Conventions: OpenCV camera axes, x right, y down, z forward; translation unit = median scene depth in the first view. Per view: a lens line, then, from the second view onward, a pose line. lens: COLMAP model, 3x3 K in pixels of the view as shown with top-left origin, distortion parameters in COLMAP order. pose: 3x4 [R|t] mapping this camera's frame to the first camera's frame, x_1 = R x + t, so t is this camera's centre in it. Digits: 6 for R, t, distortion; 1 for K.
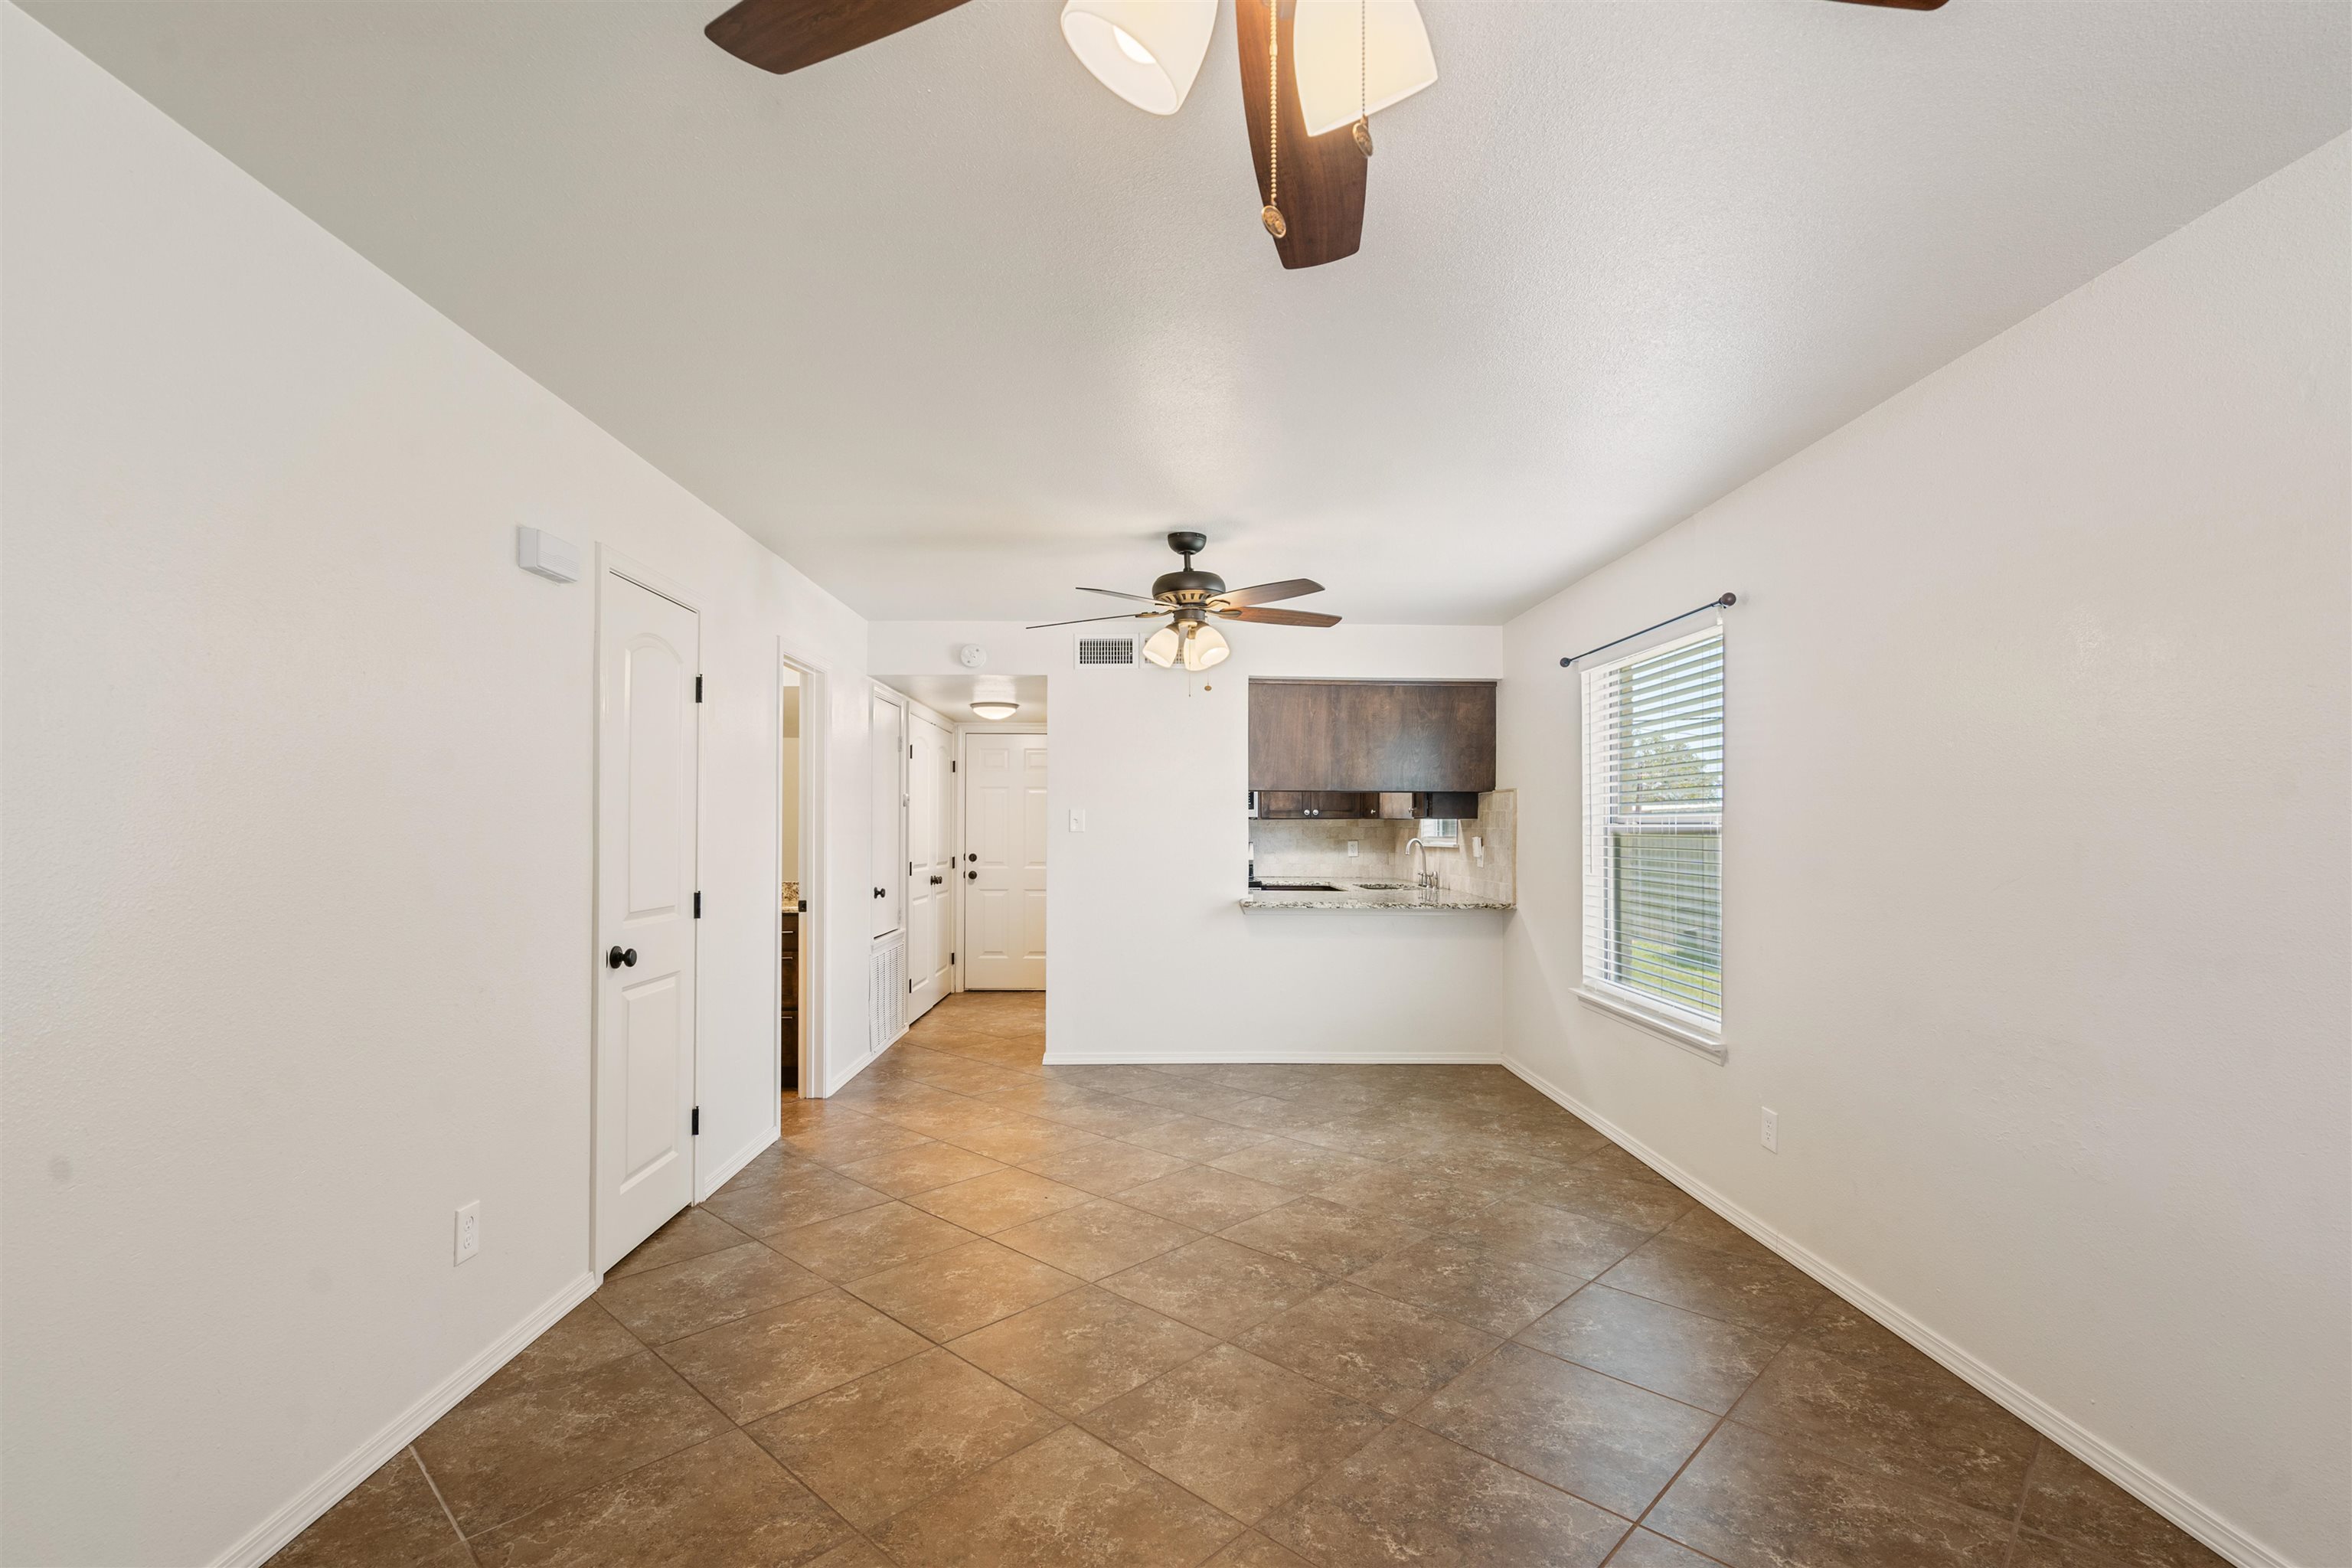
lens RADIAL K [[1082.7, 0, 1176.2], [0, 1082.7, 820.1], [0, 0, 1]] dist [-0.001744, 0.000675]
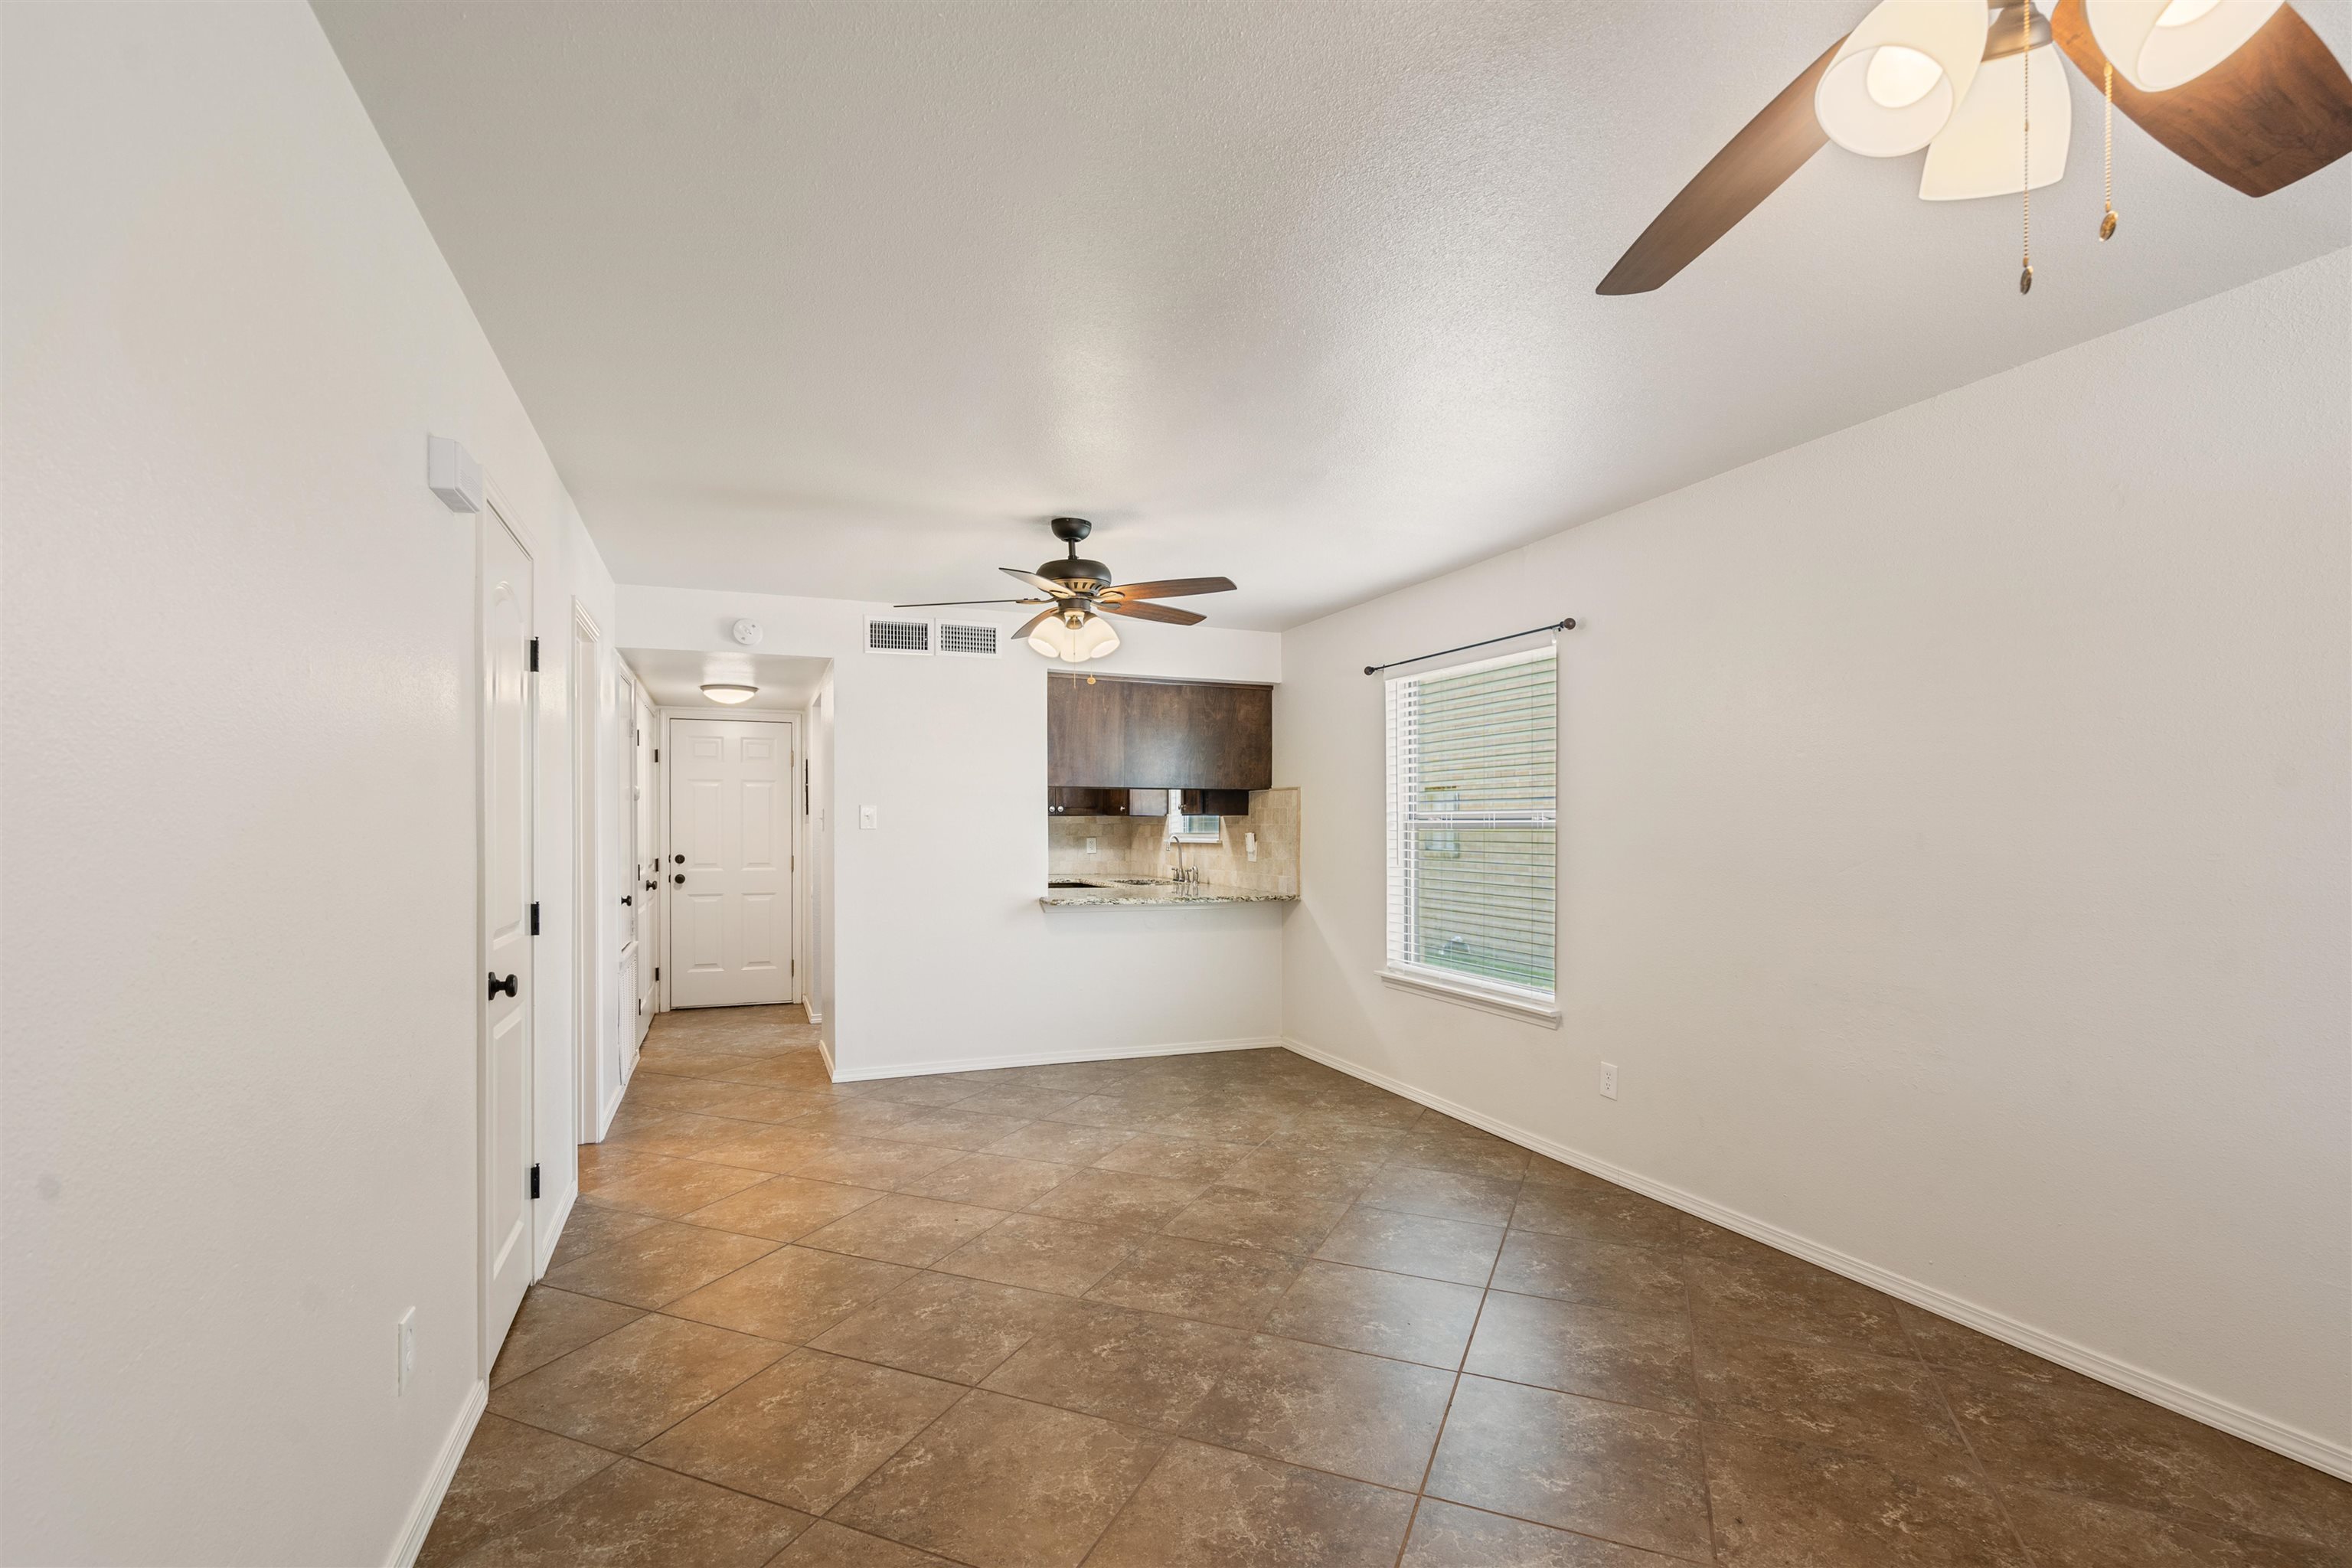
lens RADIAL K [[1089.9, 0, 1172.1], [0, 1089.9, 832.1], [0, 0, 1]] dist [-0.003031, 0.000420]
pose [[0.936730, -0.004402, 0.350024, -0.219288], [-0.000198, 0.999914, 0.013107, 0.001282], [-0.350051, -0.012348, 0.936649, 0.046929]]
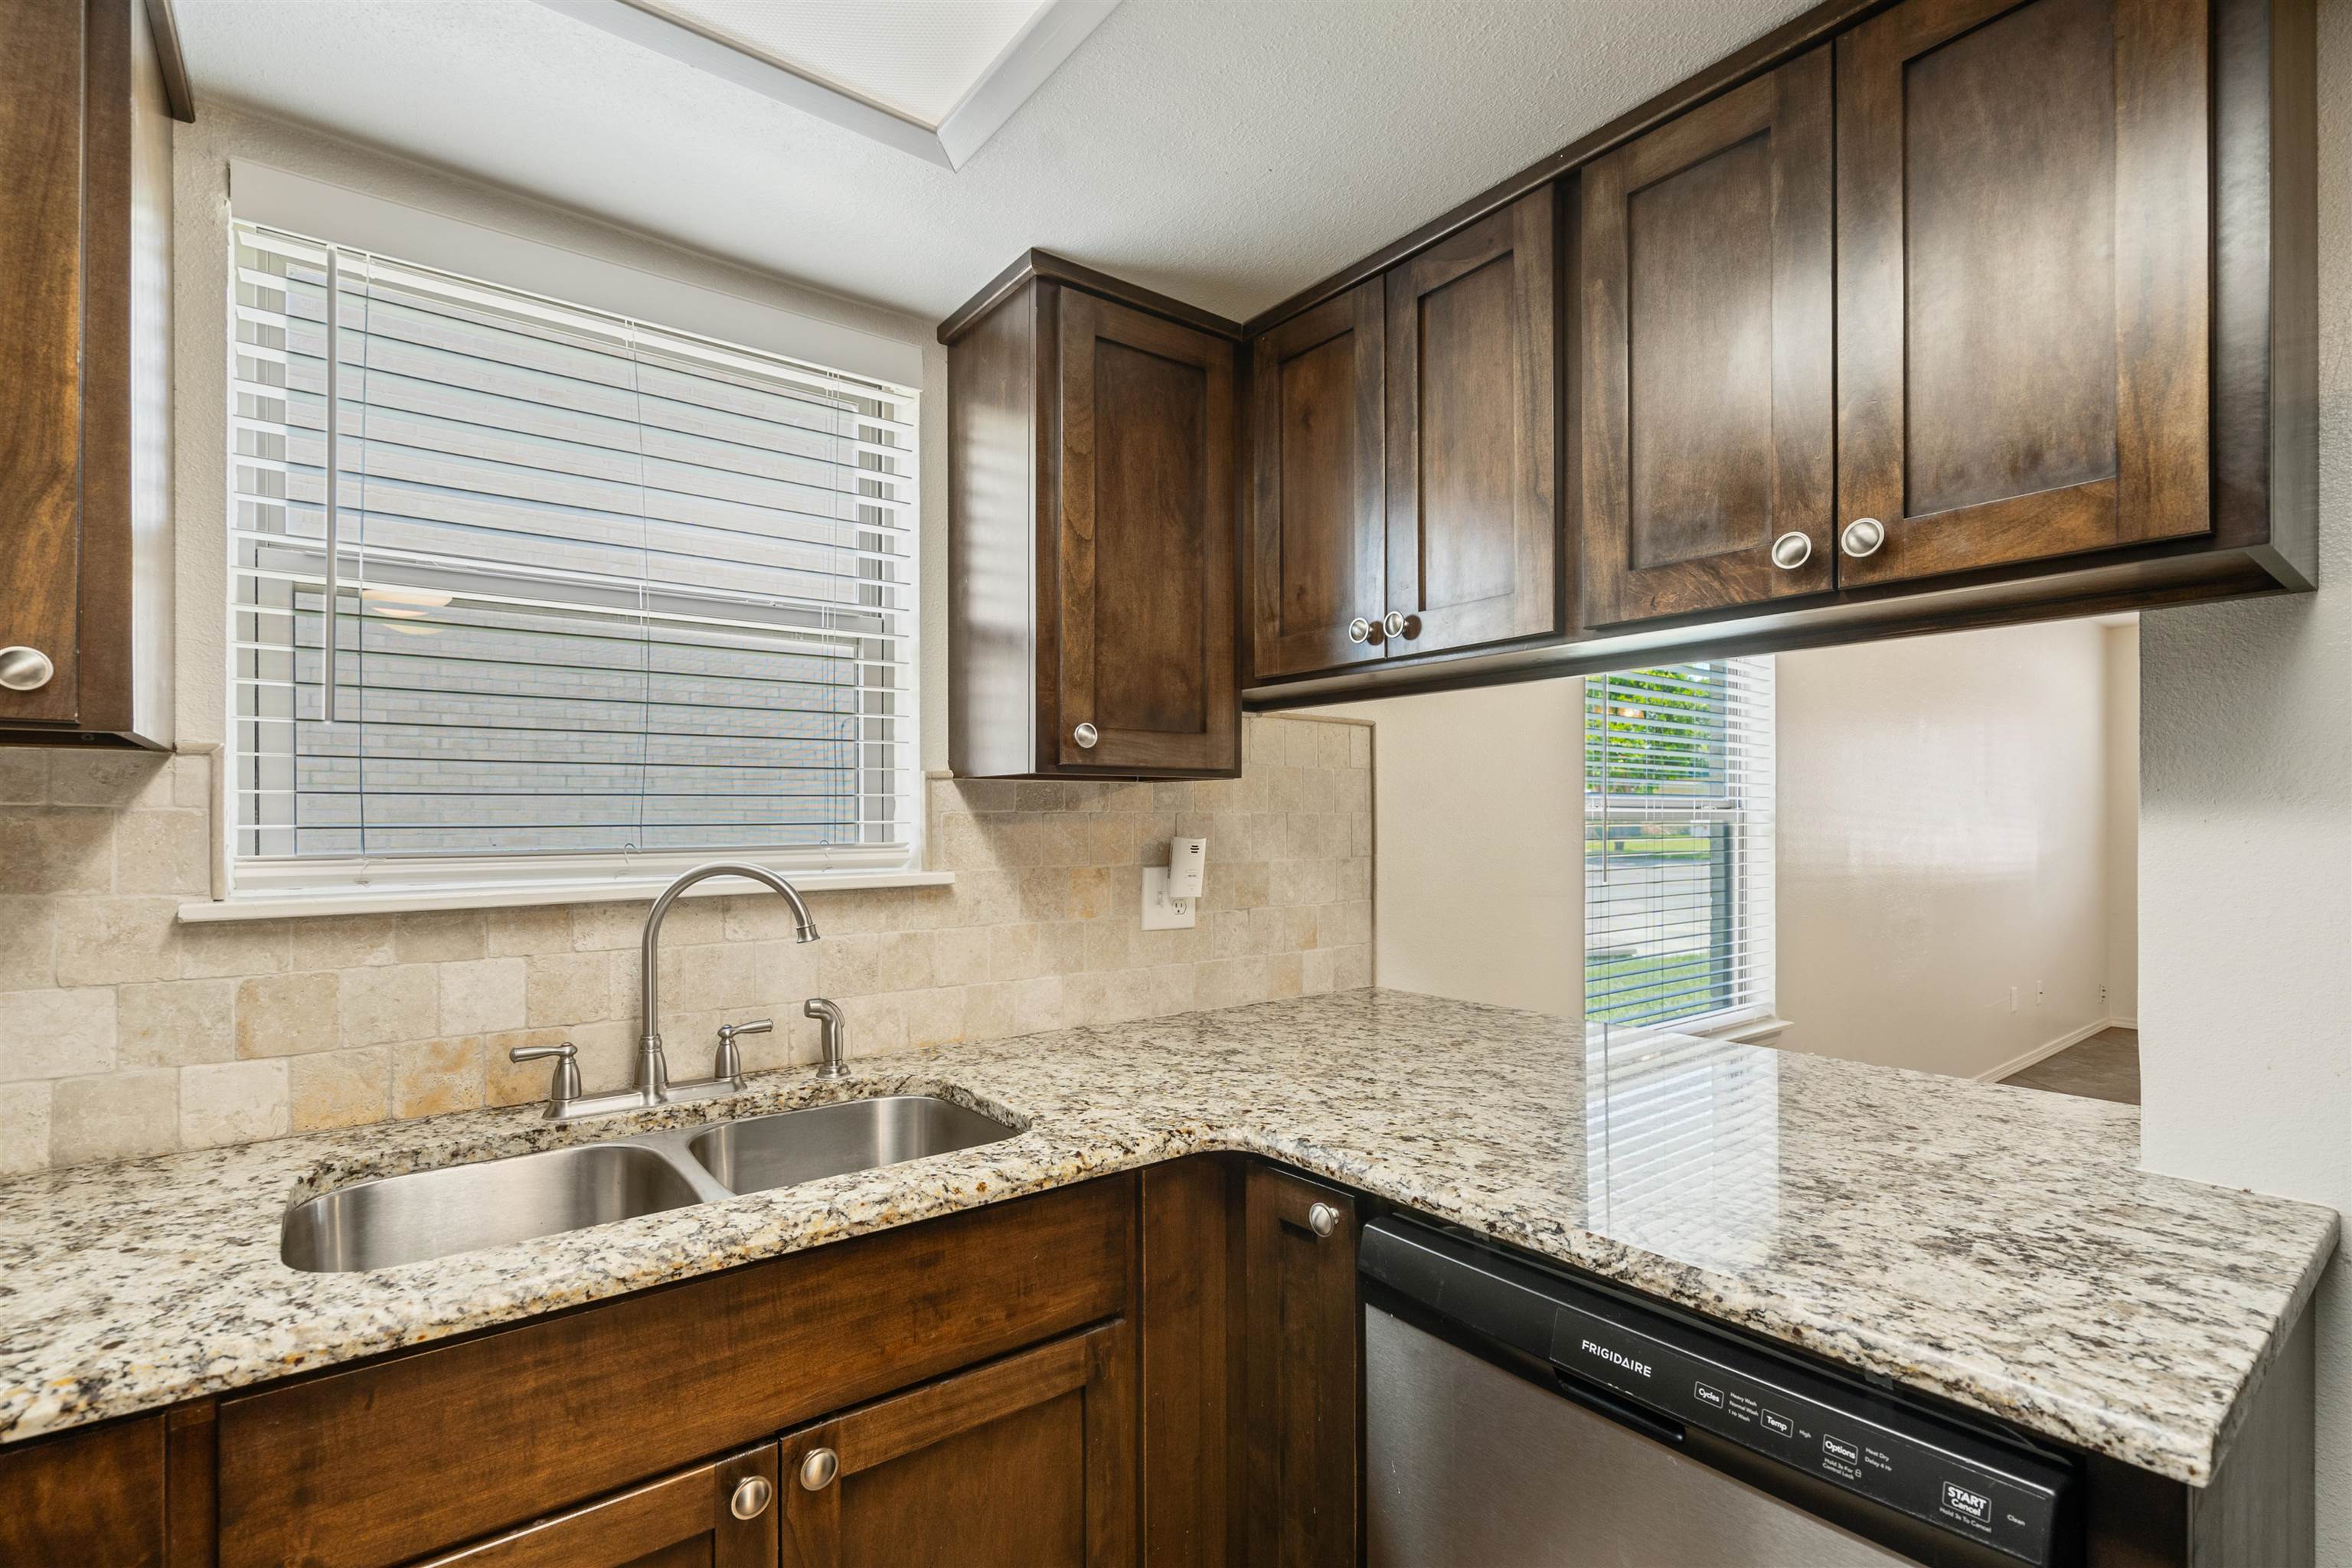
lens RADIAL K [[1070.5, 0, 1175.9], [0, 1070.5, 805.3], [0, 0, 1]] dist [-0.000840, 0.000298]
pose [[-0.594504, 0.006144, 0.804069, 0.016741], [-0.006751, 0.999897, -0.012631, 0.012750], [-0.804064, -0.012937, -0.594401, 1.609238]]
